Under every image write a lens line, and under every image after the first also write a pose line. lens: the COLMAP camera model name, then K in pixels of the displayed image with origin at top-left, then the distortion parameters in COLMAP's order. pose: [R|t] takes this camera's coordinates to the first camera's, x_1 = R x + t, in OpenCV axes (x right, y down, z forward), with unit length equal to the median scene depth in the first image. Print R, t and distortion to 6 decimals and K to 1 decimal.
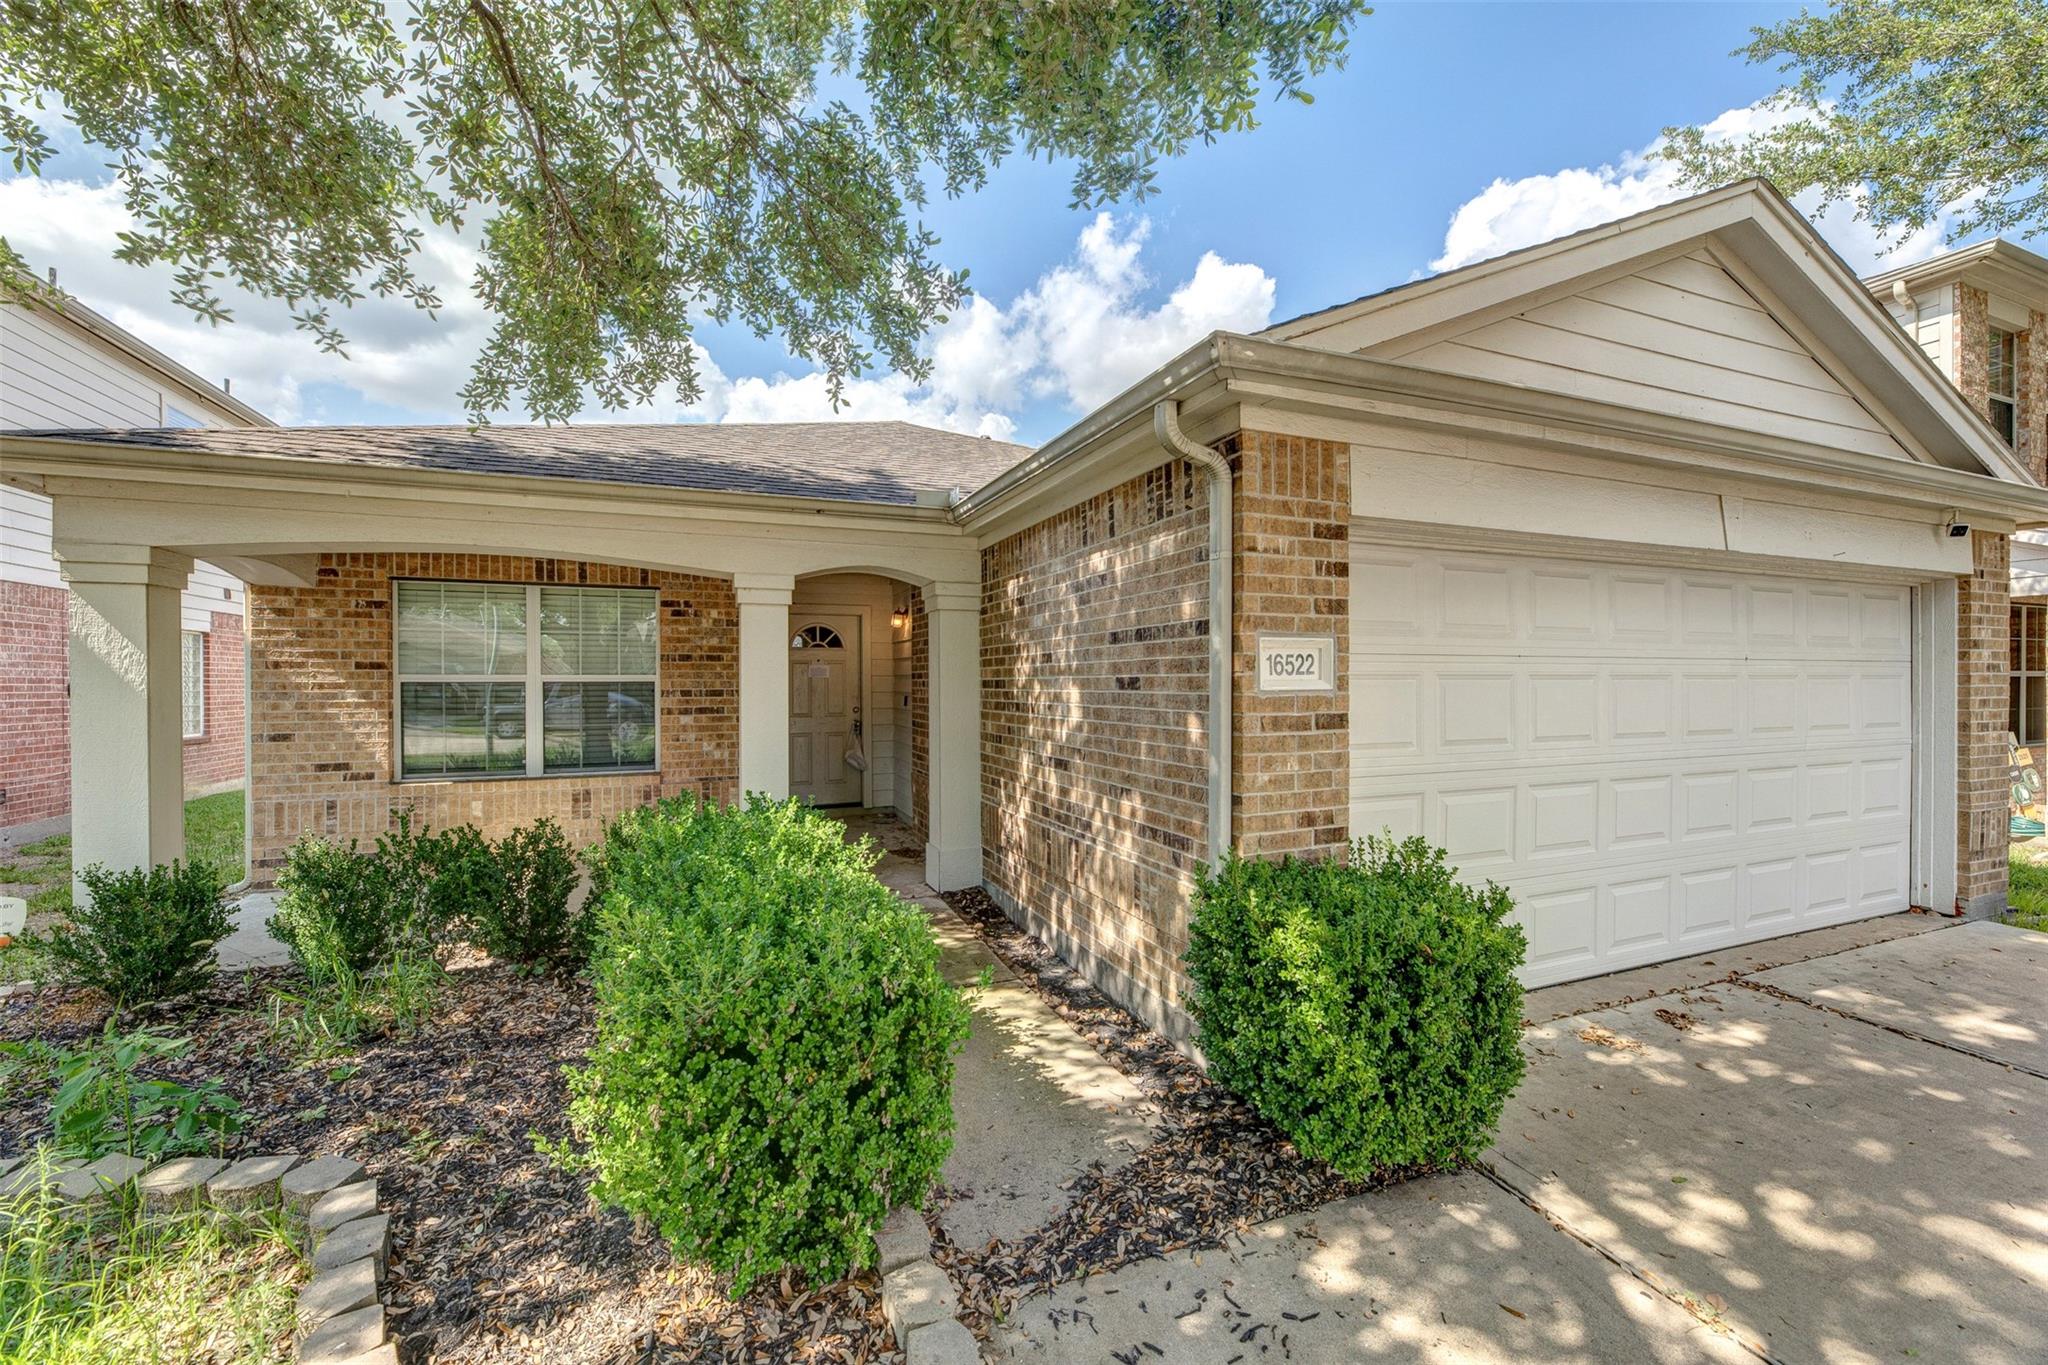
lens RADIAL K [[811.0, 0, 1024.0], [0, 811.0, 682.5], [0, 0, 1]] dist [0.000340, -0.000087]
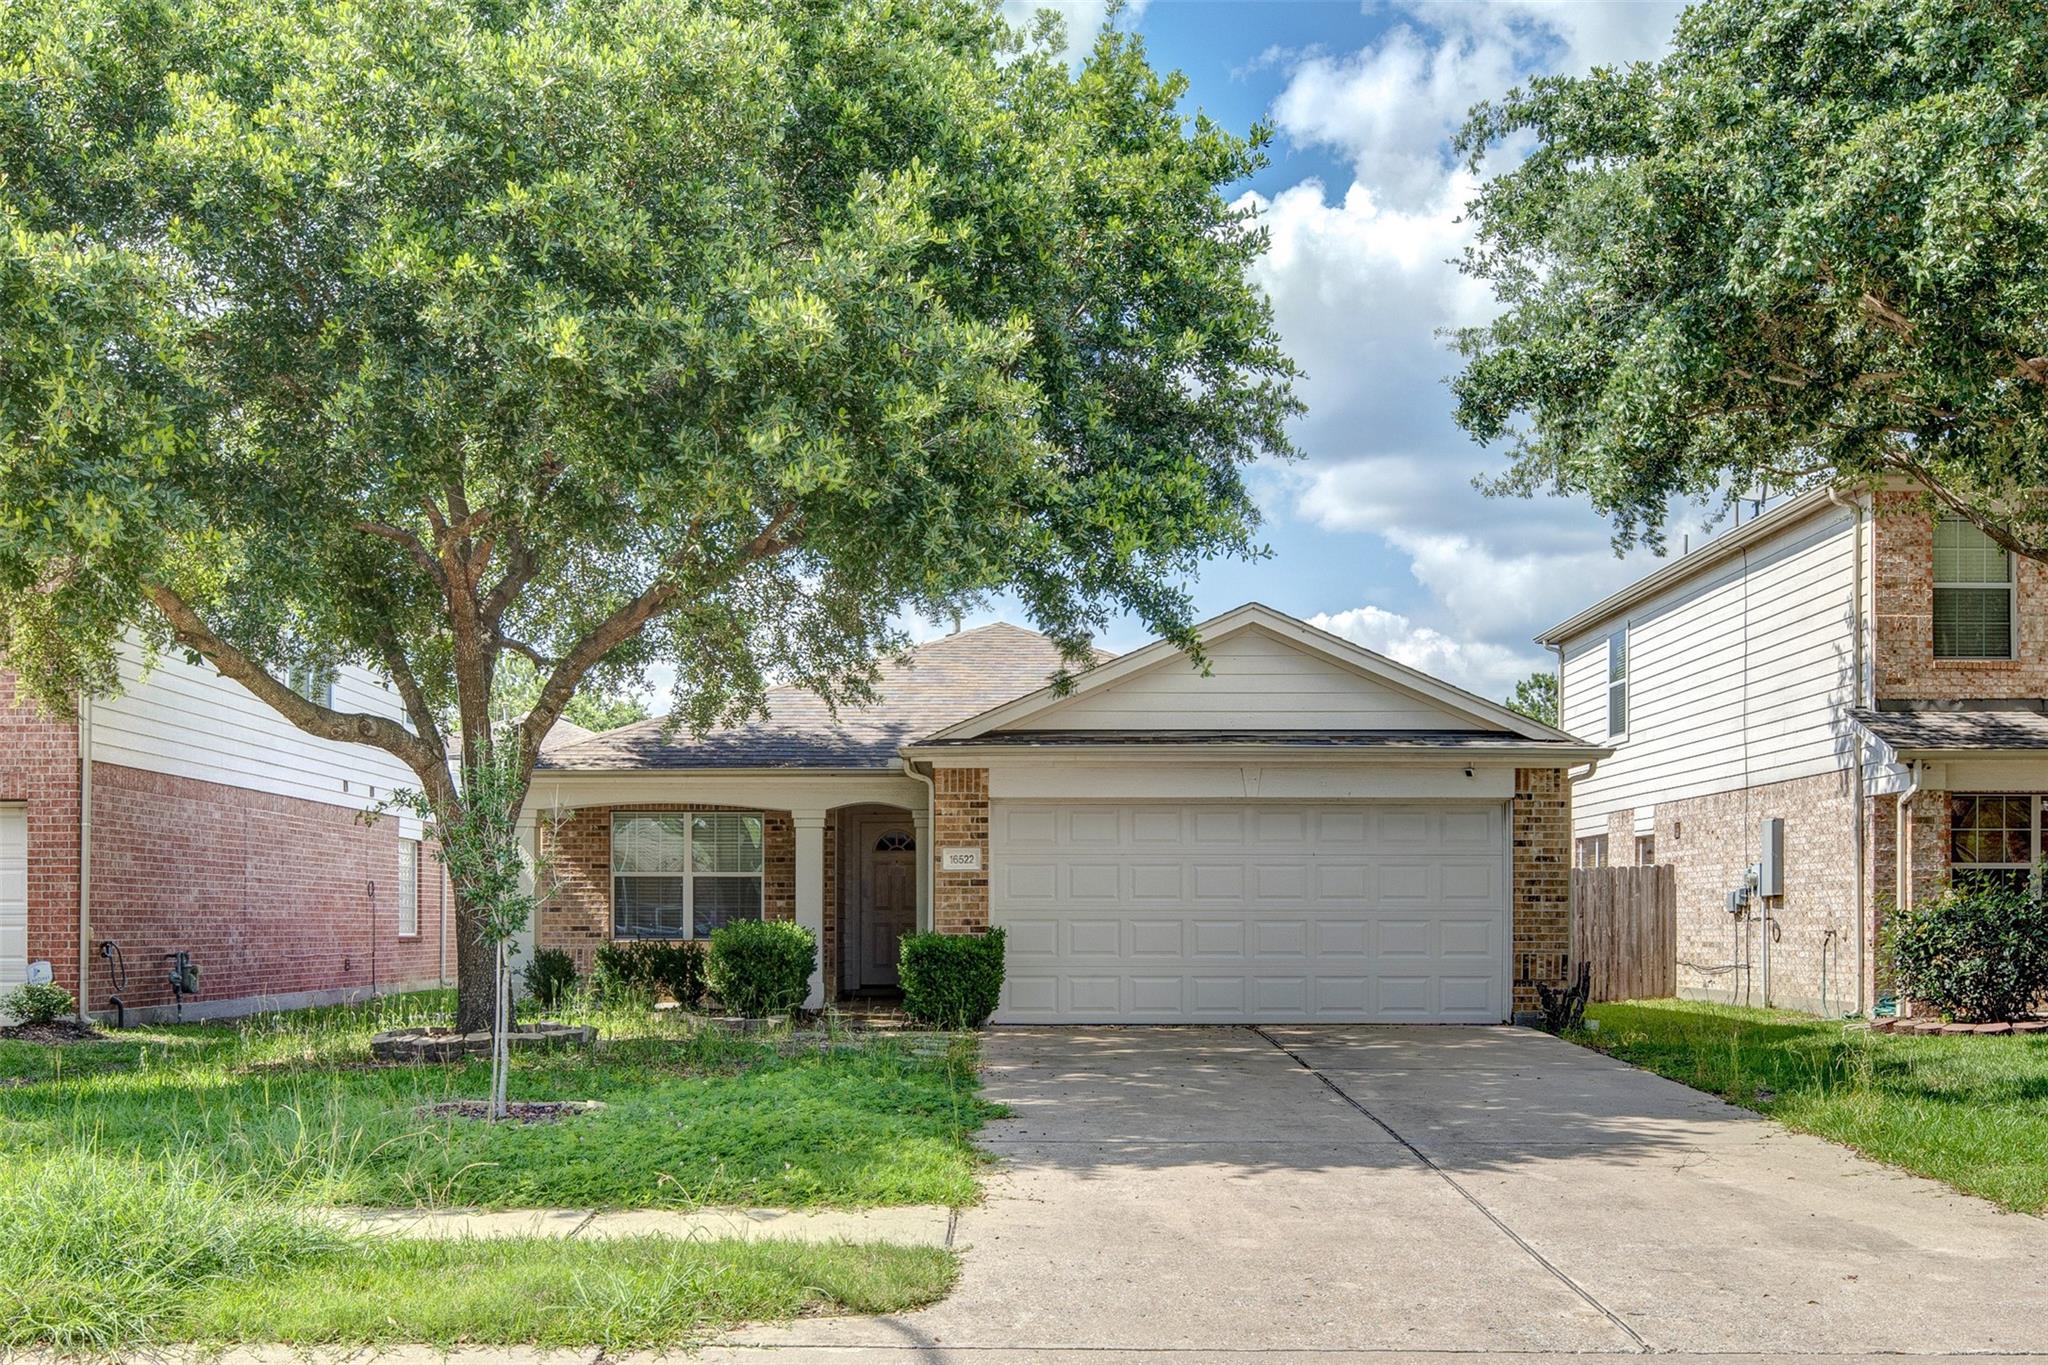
lens RADIAL K [[2266.0, 0, 1024.0], [0, 2266.0, 682.5], [0, 0, 1]] dist [-0.025267, -0.003471]
pose [[0.928358, -0.038283, -0.369711, 2.500420], [-0.001989, 0.994156, -0.107938, 0.151859], [0.371682, 0.100941, 0.922856, -4.349369]]
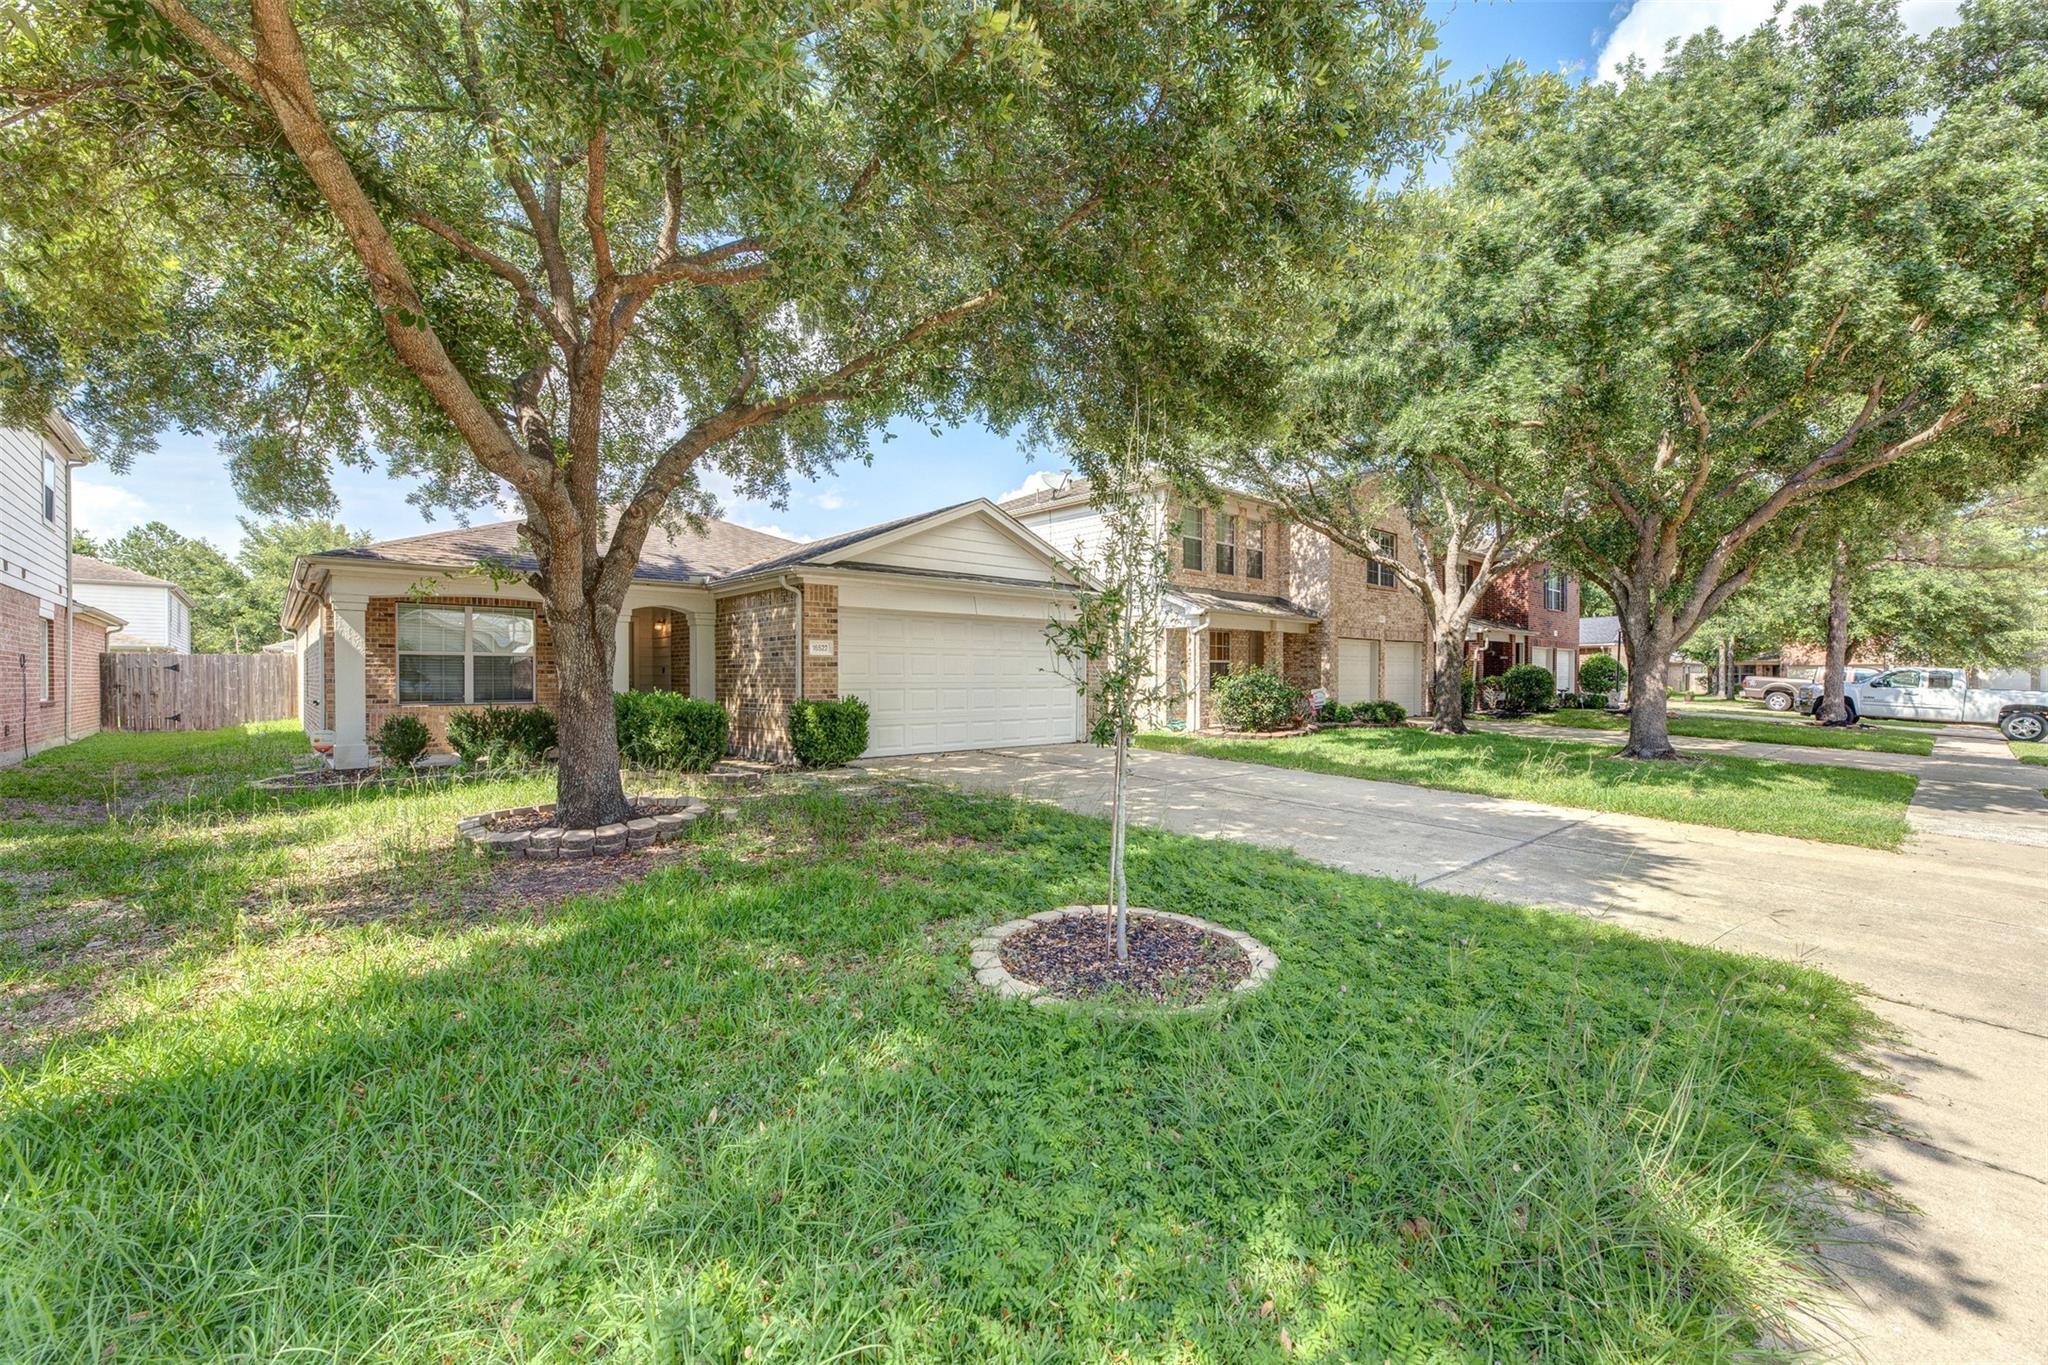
lens RADIAL K [[826.2, 0, 1024.0], [0, 826.2, 682.5], [0, 0, 1]] dist [0.000676, -0.000149]
pose [[0.934836, -0.002252, 0.355072, -0.099235], [0.000469, 0.999987, 0.005107, 0.090012], [-0.355078, -0.004608, 0.934825, -2.197300]]
